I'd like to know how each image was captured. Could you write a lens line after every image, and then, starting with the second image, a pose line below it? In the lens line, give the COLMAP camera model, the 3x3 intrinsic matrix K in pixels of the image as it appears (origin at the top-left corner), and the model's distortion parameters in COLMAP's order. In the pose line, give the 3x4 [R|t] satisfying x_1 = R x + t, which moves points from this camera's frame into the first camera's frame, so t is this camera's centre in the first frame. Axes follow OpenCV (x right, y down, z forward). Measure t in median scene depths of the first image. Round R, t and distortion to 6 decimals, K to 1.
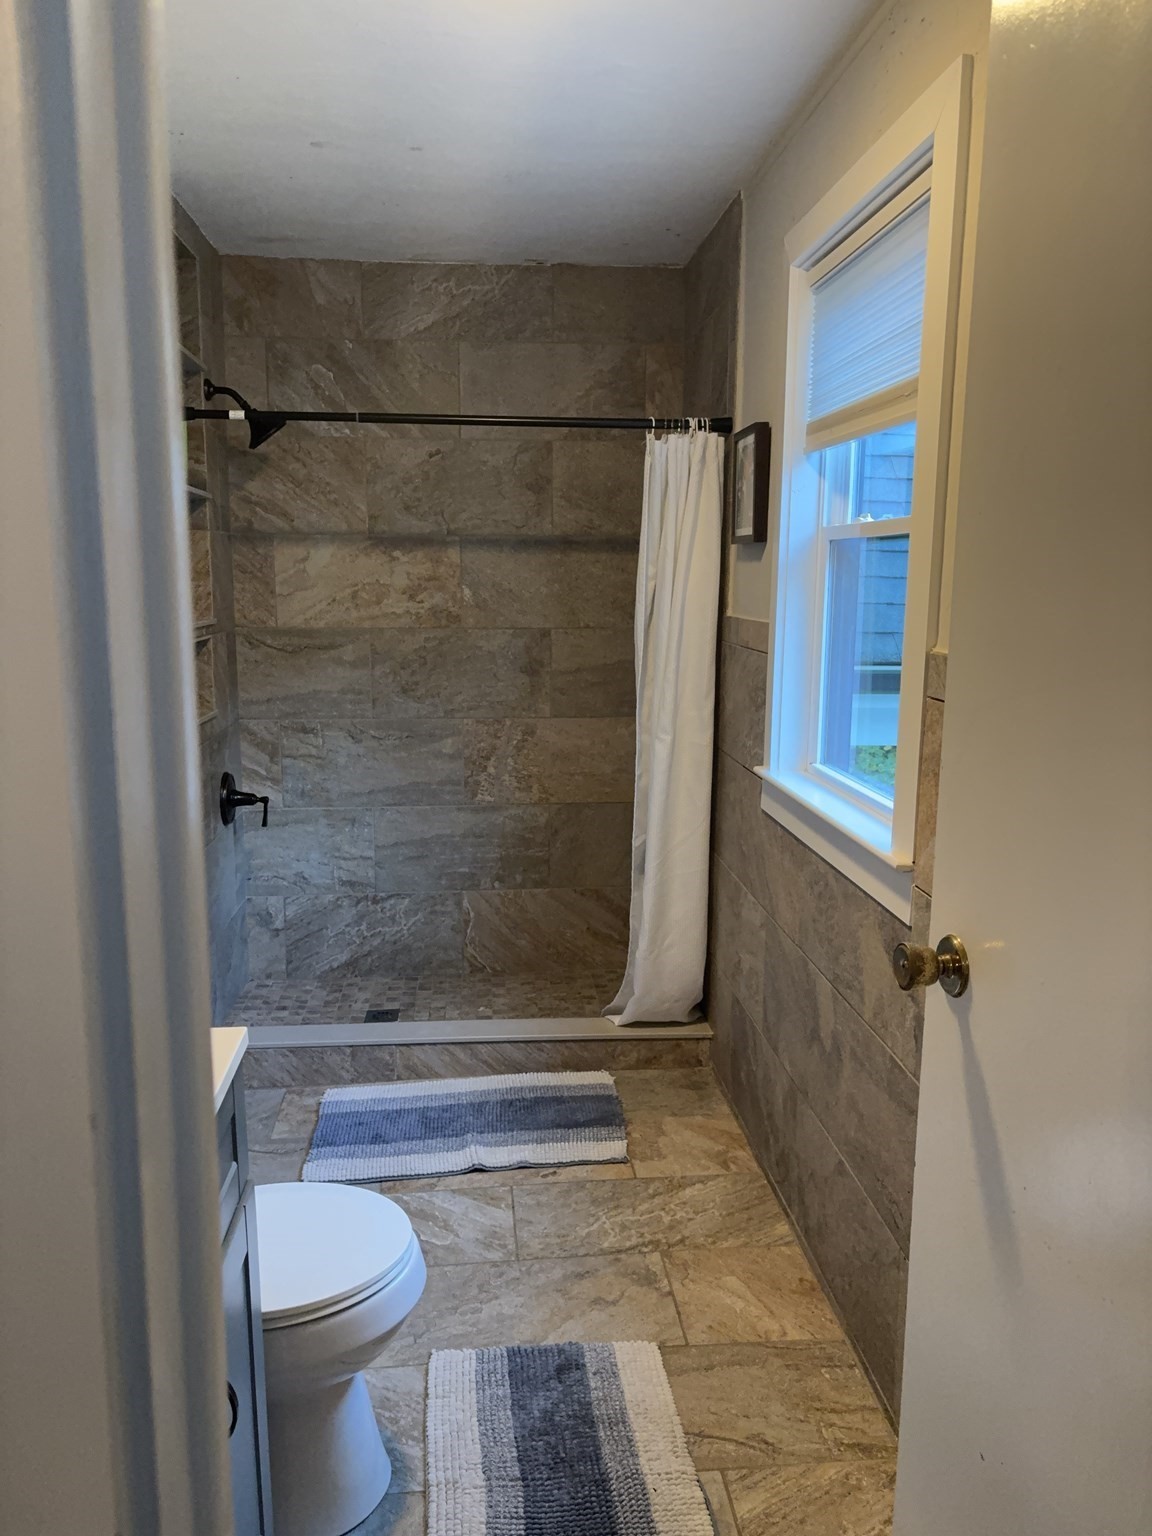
lens RADIAL K [[1168.3, 0, 576.0], [0, 1168.3, 768.0], [0, 0, 1]] dist [0.000369, 0.081190]
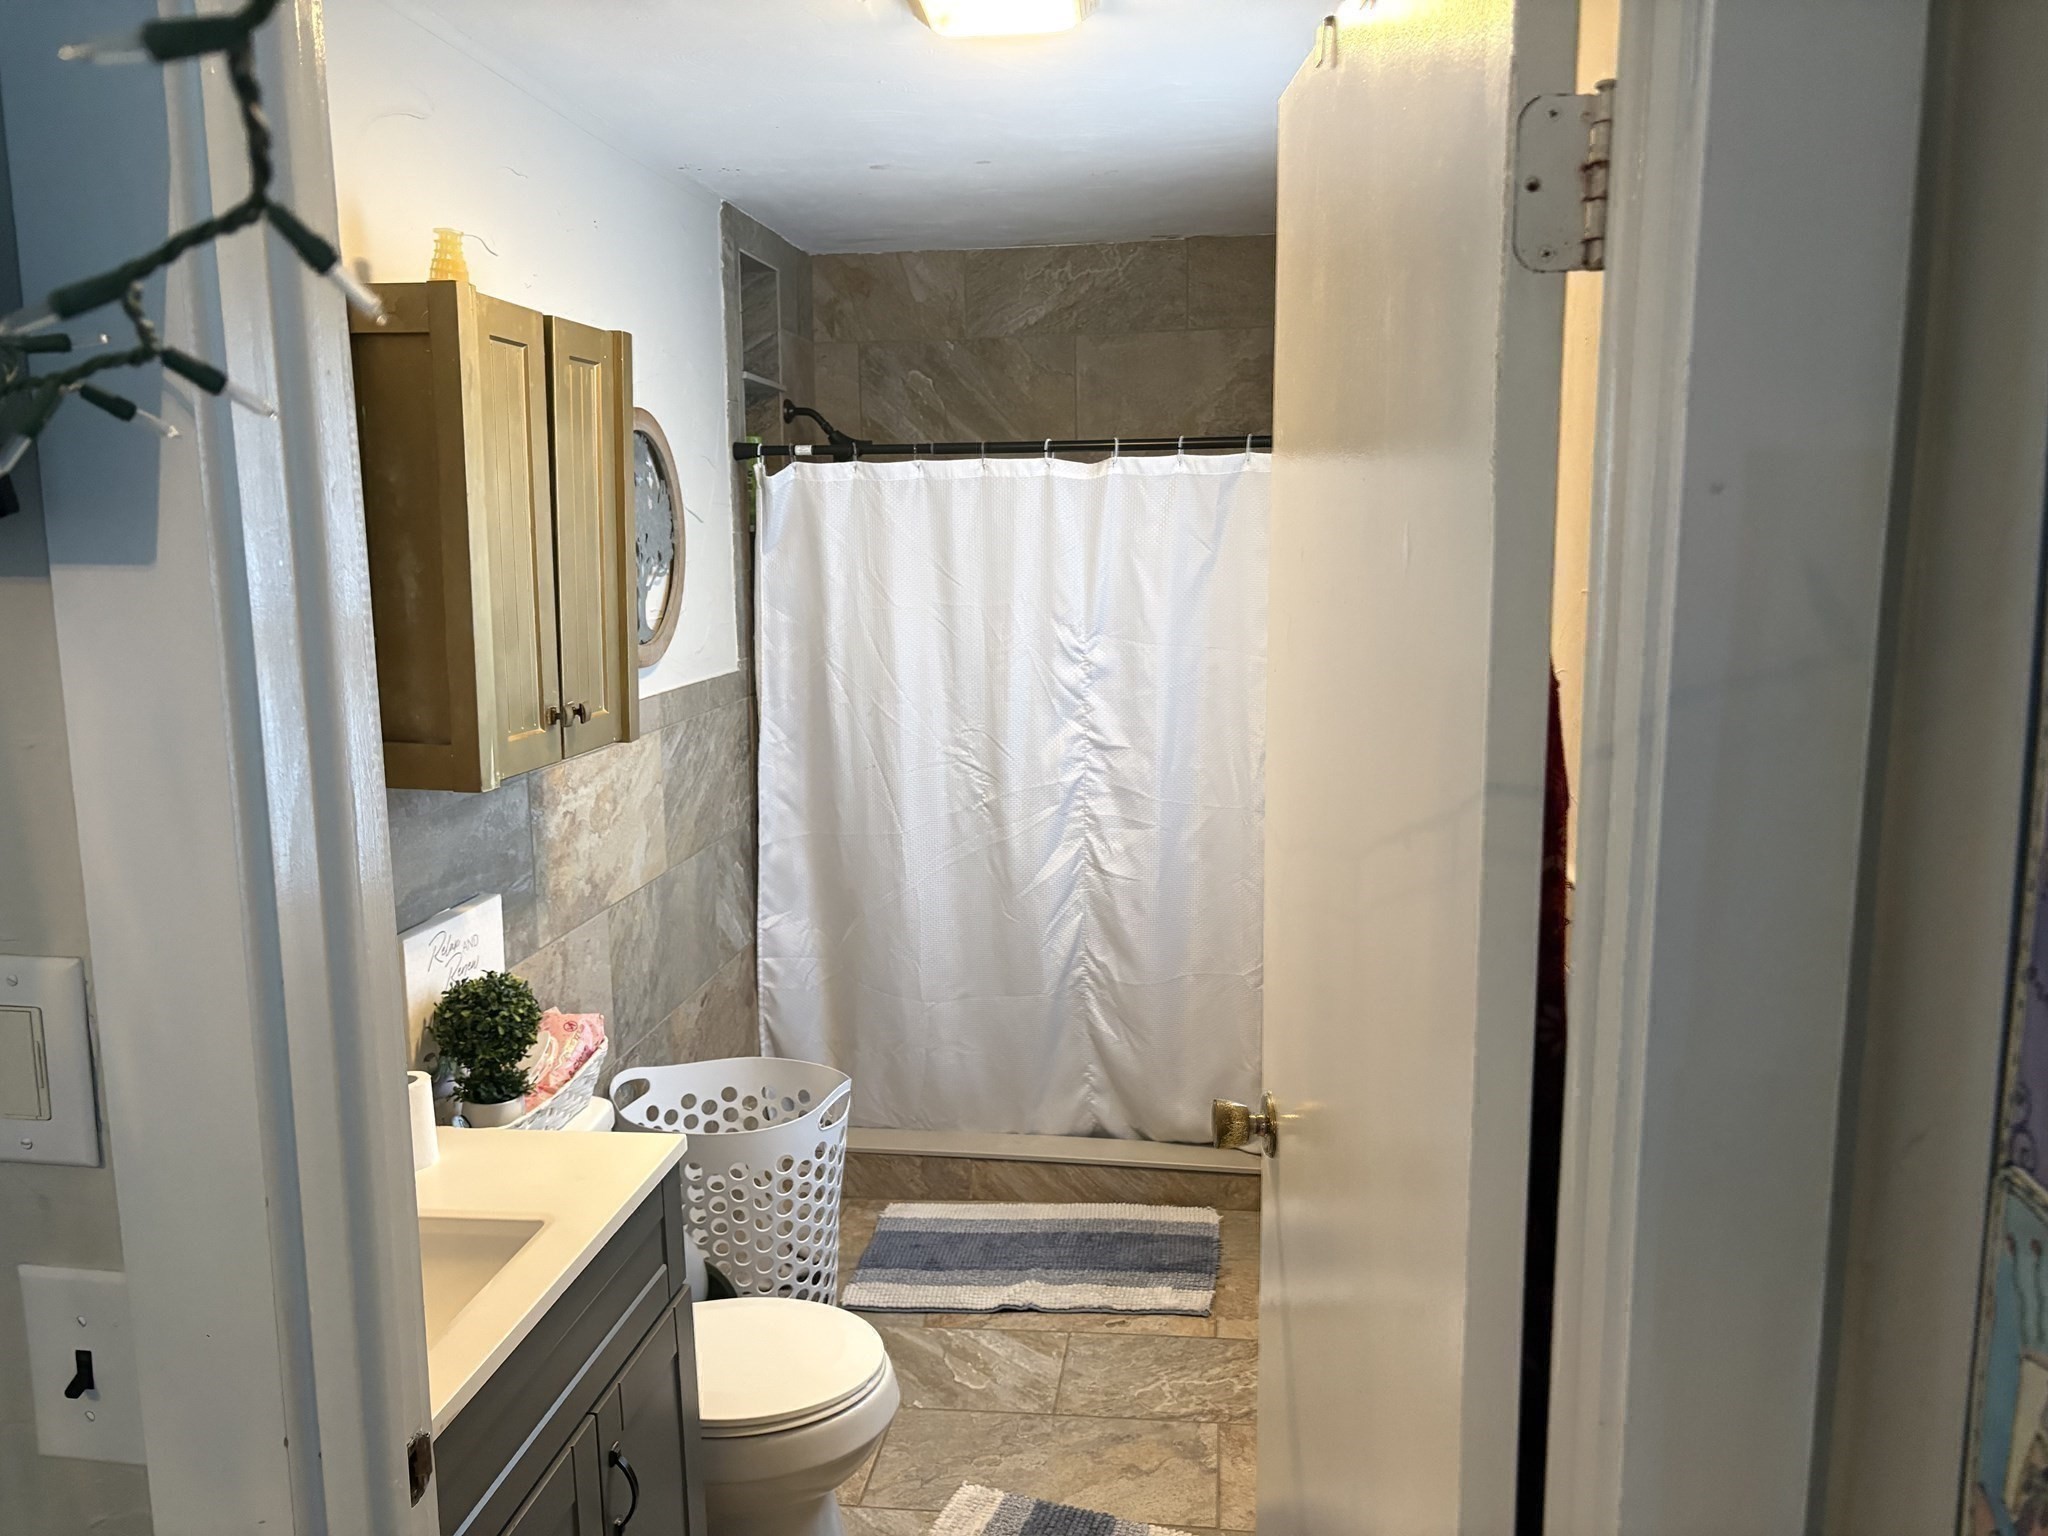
lens RADIAL K [[1538.5, 0, 1021.0], [0, 1538.5, 779.9], [0, 0, 1]] dist [0.062871, -0.080156]
pose [[0.974551, 0.016528, -0.223556, 0.150932], [-0.018504, 0.999806, -0.006745, -0.042524], [0.223401, 0.010710, 0.974668, -0.127881]]
